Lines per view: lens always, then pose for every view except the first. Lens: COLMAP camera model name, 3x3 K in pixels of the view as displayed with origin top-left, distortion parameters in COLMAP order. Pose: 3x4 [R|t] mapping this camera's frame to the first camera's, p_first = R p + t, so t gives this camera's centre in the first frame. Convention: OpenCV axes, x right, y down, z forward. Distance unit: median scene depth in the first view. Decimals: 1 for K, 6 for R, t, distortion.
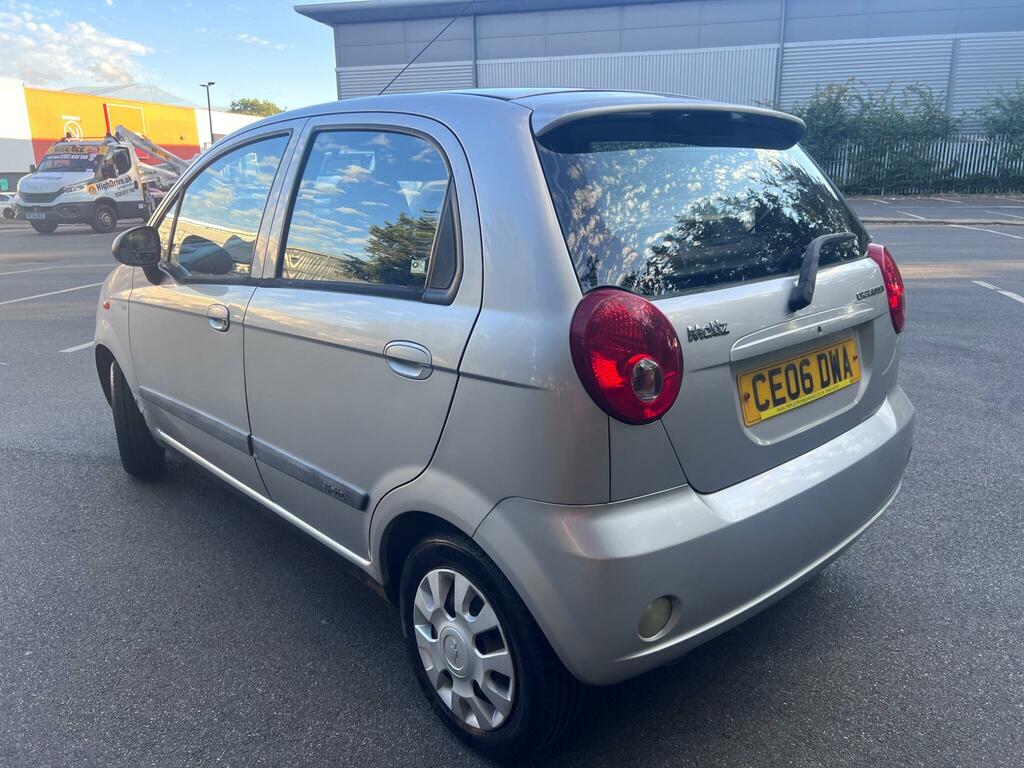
lens RADIAL K [[783.6, 0, 519.0], [0, 783.6, 384.1], [0, 0, 1]] dist [0.034195, -0.081963]
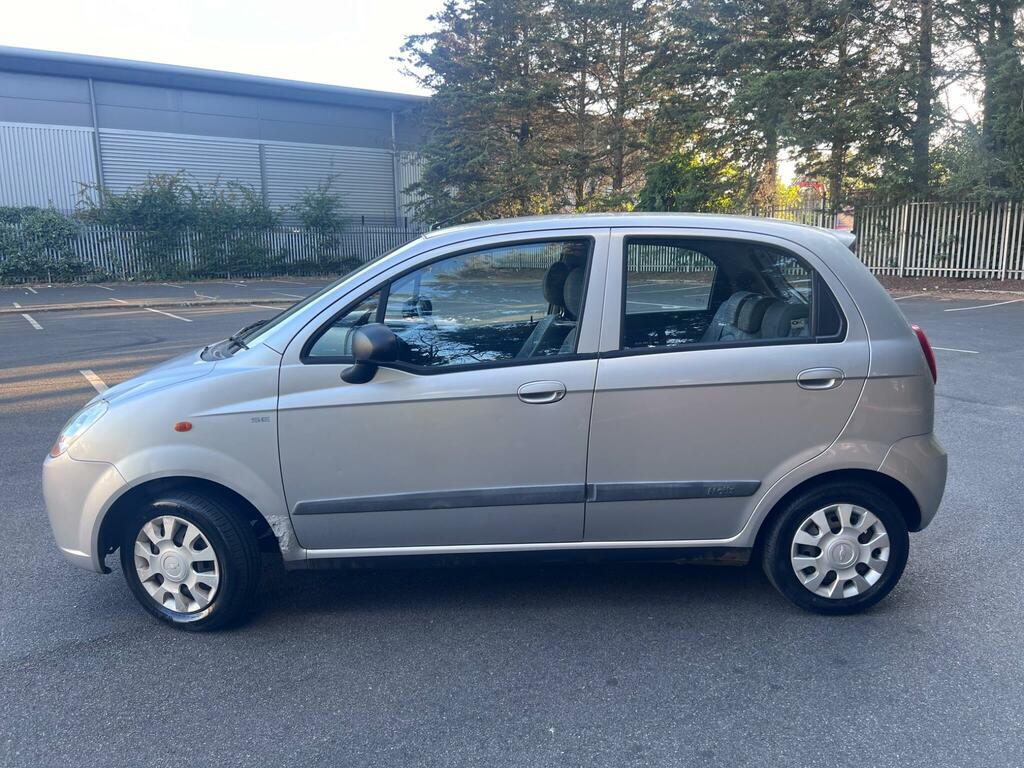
lens RADIAL K [[783.6, 0, 519.0], [0, 783.6, 384.1], [0, 0, 1]] dist [0.034195, -0.081963]
pose [[0.611040, -0.113188, 0.783466, -0.161114], [0.192673, 0.981226, -0.008510, -0.011225], [-0.767794, 0.156153, 0.621376, 0.041953]]
